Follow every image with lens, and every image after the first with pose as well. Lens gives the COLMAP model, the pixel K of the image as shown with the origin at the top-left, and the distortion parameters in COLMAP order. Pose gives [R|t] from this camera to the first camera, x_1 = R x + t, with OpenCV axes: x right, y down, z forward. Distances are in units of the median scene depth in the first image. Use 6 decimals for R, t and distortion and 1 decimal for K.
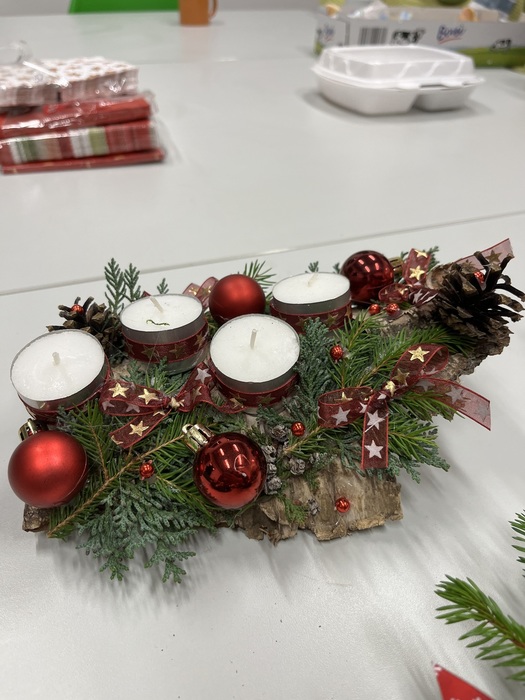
lens RADIAL K [[533.7, 0, 256.5], [0, 533.7, 356.2], [0, 0, 1]] dist [0.047551, -0.086277]
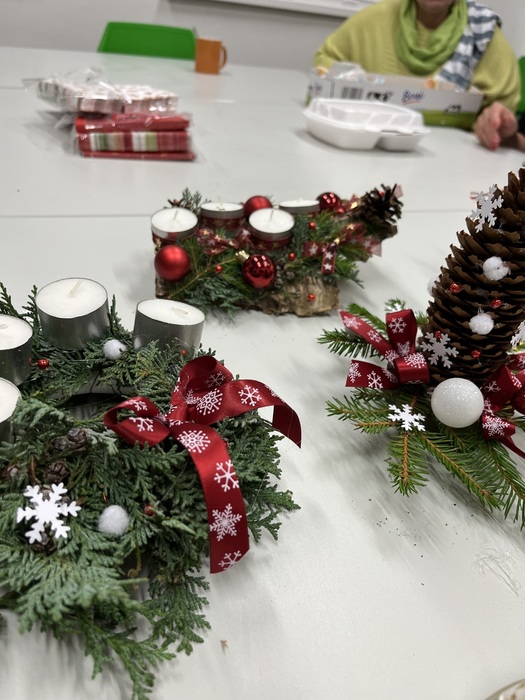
lens RADIAL K [[533.7, 0, 263.2], [0, 533.7, 361.4], [0, 0, 1]] dist [0.047551, -0.086277]
pose [[0.995901, 0.067023, 0.060740, -0.047898], [-0.062416, 0.995243, -0.074804, 0.255339], [-0.065465, 0.070707, 0.995347, -0.373545]]
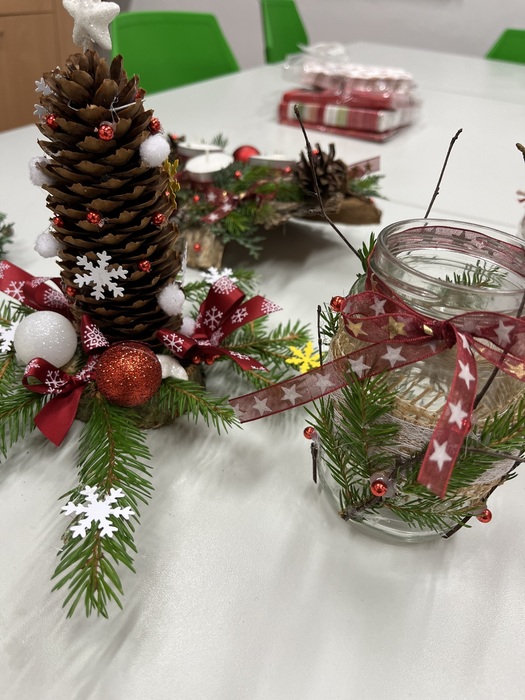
lens RADIAL K [[533.7, 0, 258.1], [0, 533.7, 352.8], [0, 0, 1]] dist [0.047551, -0.086277]
pose [[0.729279, 0.426976, -0.534644, 0.540197], [-0.469635, 0.880632, 0.062685, 0.144968], [0.497589, 0.205373, 0.842750, -0.144505]]
